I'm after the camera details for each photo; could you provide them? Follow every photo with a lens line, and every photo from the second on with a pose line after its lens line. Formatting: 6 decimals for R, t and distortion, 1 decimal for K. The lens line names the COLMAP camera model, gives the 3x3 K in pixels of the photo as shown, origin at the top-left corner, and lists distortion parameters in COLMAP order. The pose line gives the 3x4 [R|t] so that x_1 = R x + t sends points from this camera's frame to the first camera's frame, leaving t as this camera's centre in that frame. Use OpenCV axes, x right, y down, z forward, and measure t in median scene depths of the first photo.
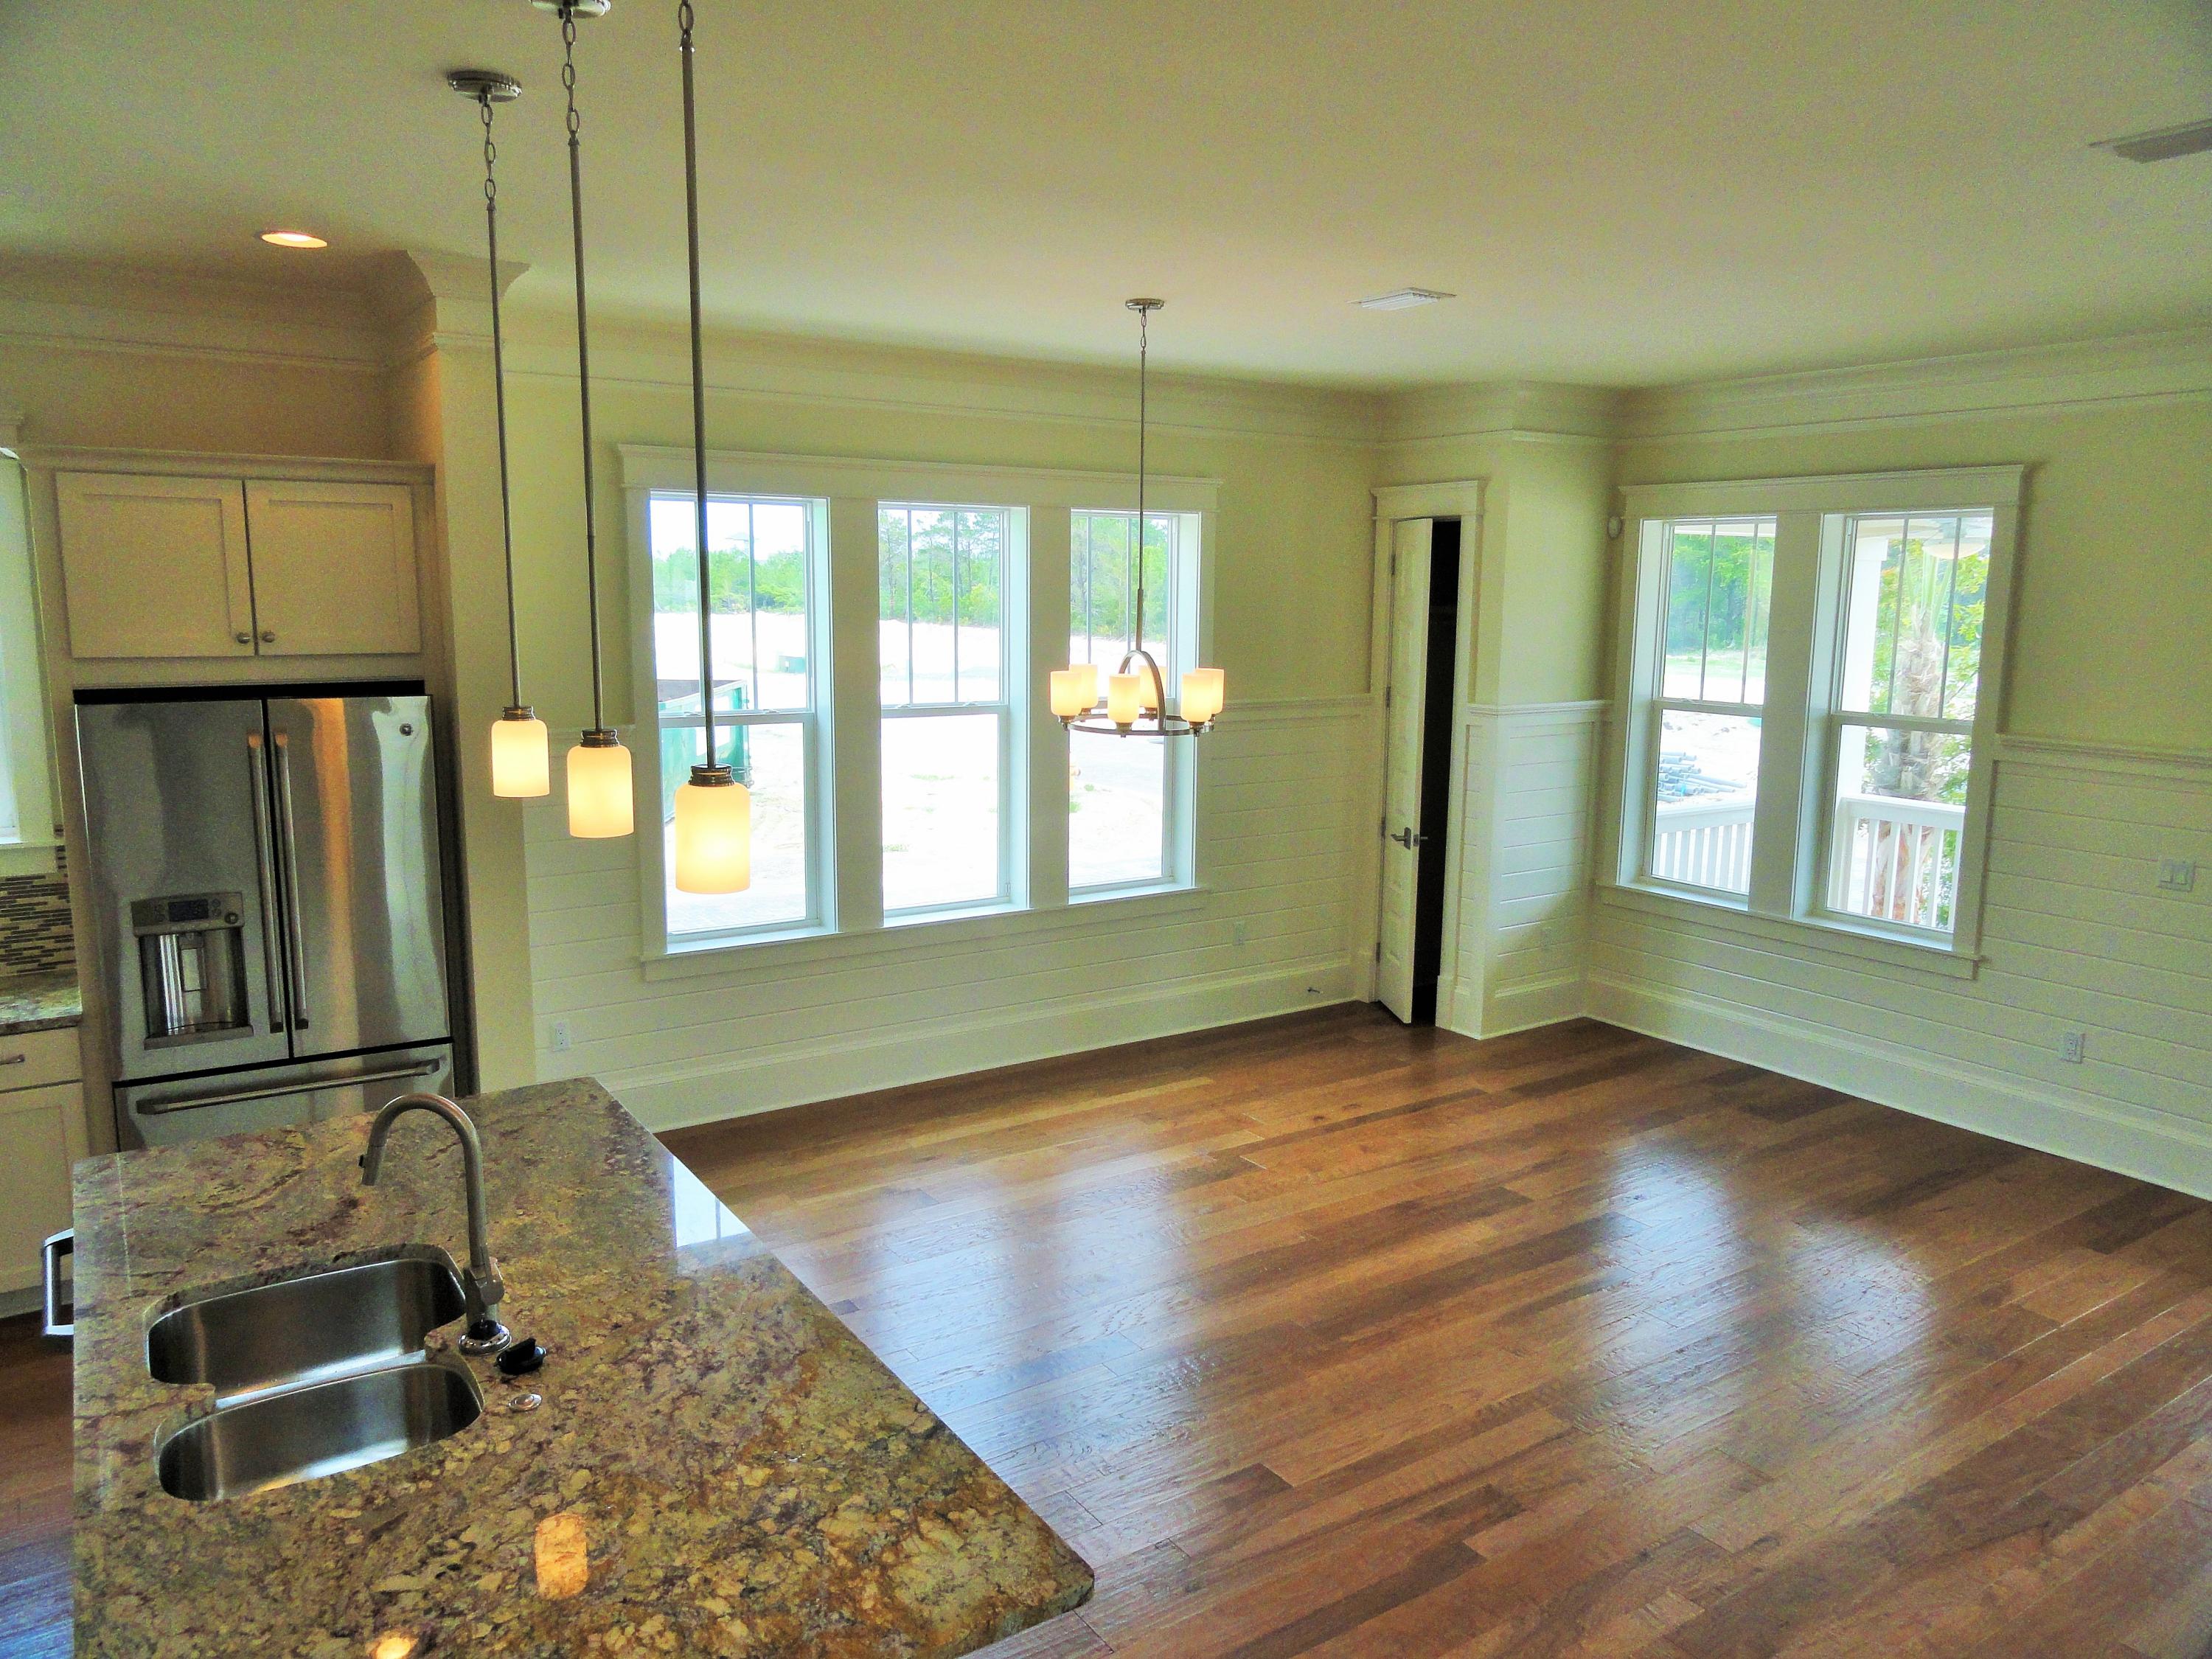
lens RADIAL K [[1540.0, 0, 1122.8], [0, 1540.0, 826.5], [0, 0, 1]] dist [-0.005020, 0.005707]
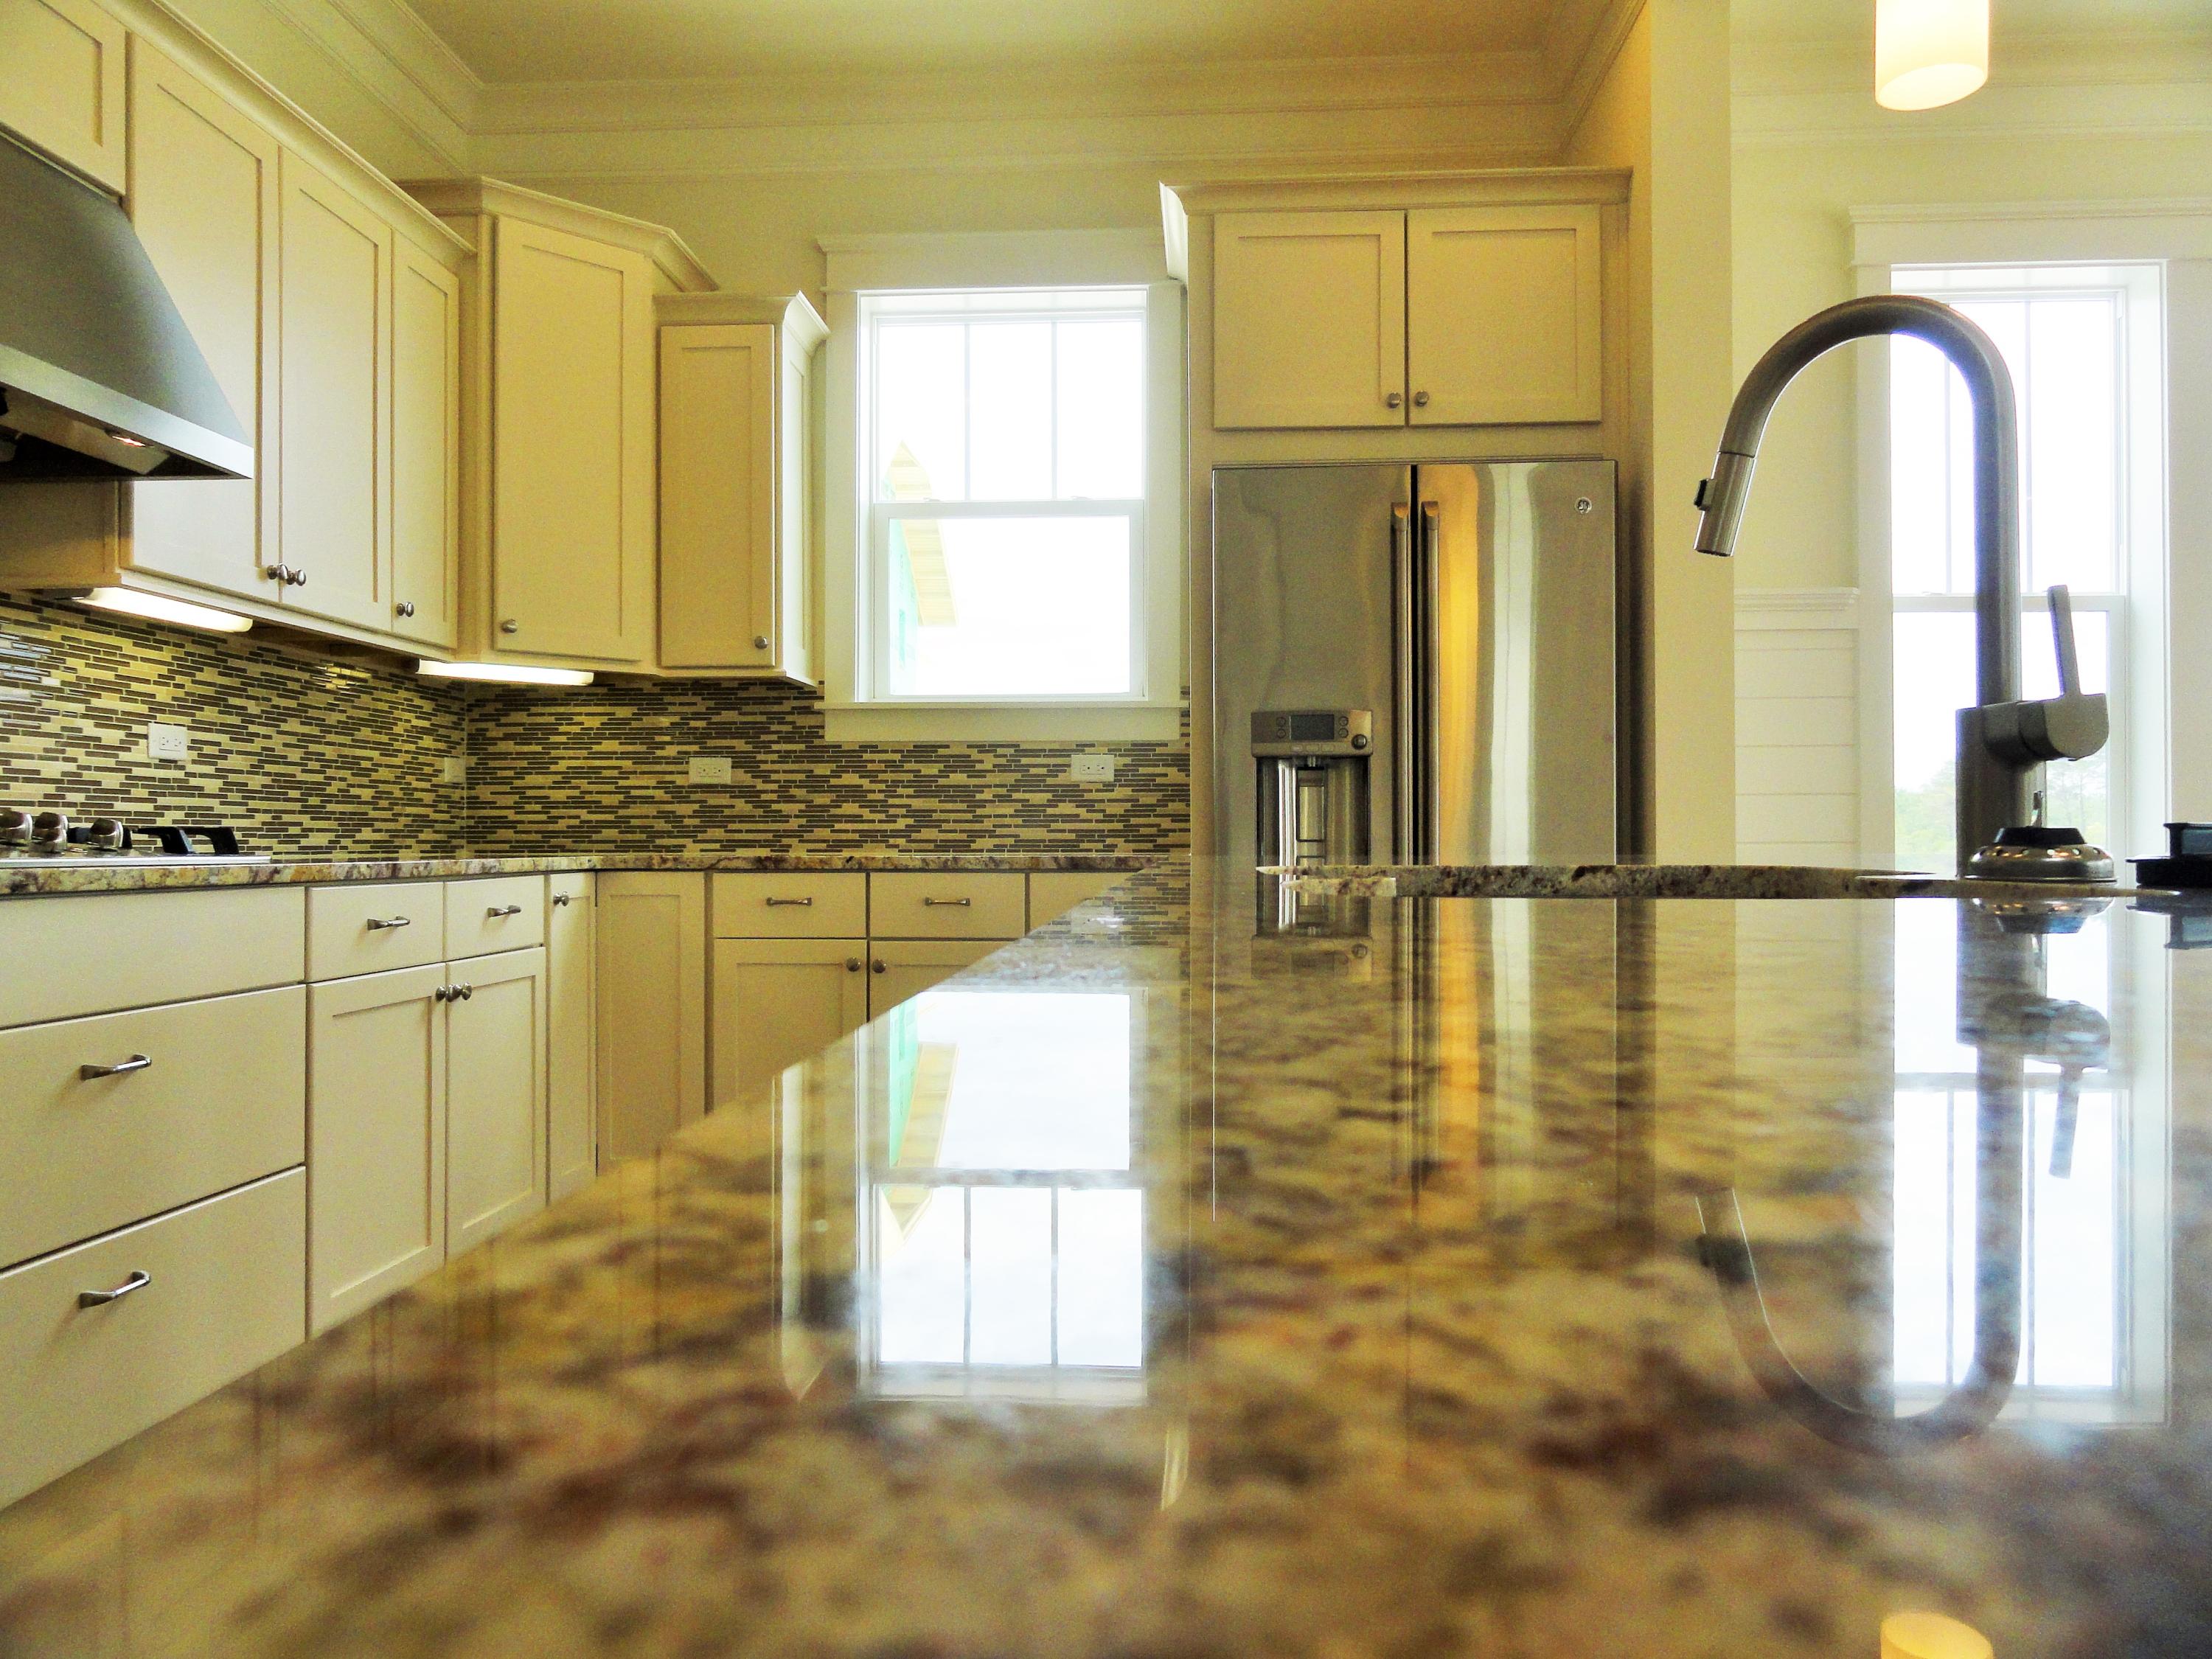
lens RADIAL K [[1540.0, 0, 1111.7], [0, 1540.0, 824.0], [0, 0, 1]] dist [-0.005020, 0.005707]
pose [[0.794025, -0.018623, -0.607600, -0.194856], [-0.085093, 0.986284, -0.141432, 0.209548], [0.601900, 0.164003, 0.781550, 0.304537]]
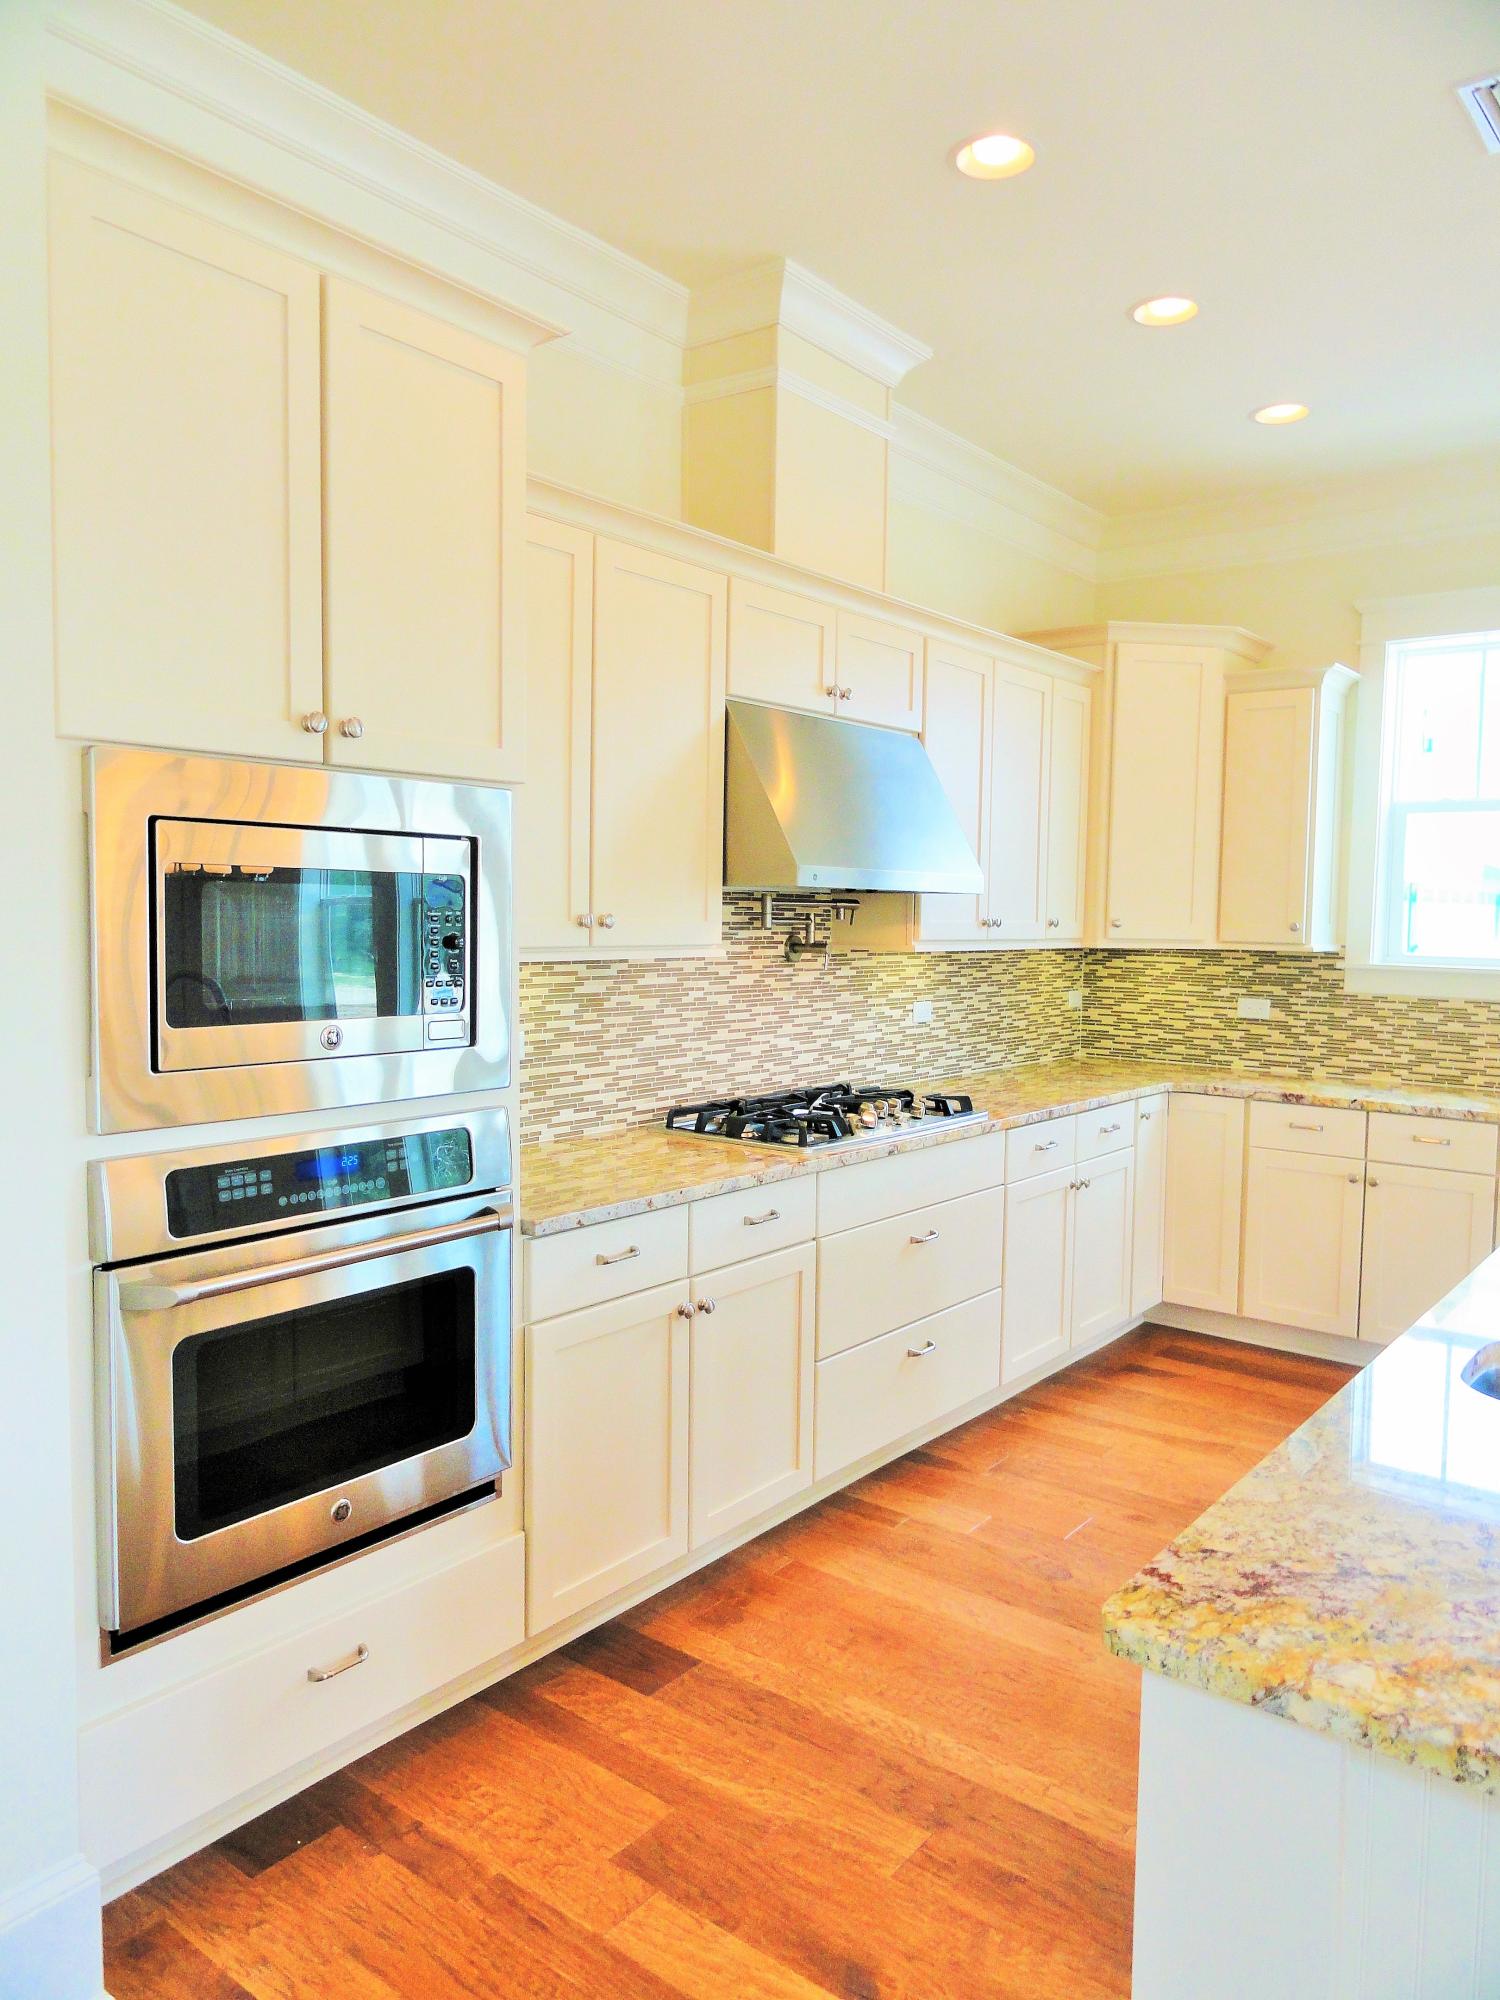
lens RADIAL K [[1392.4, 0, 745.3], [0, 1392.4, 996.1], [0, 0, 1]] dist [-0.005020, 0.005707]
pose [[0.298885, 0.053657, -0.952779, 0.009001], [-0.163805, 0.986484, 0.004169, 0.122216], [0.940125, 0.154824, 0.303635, 0.140872]]
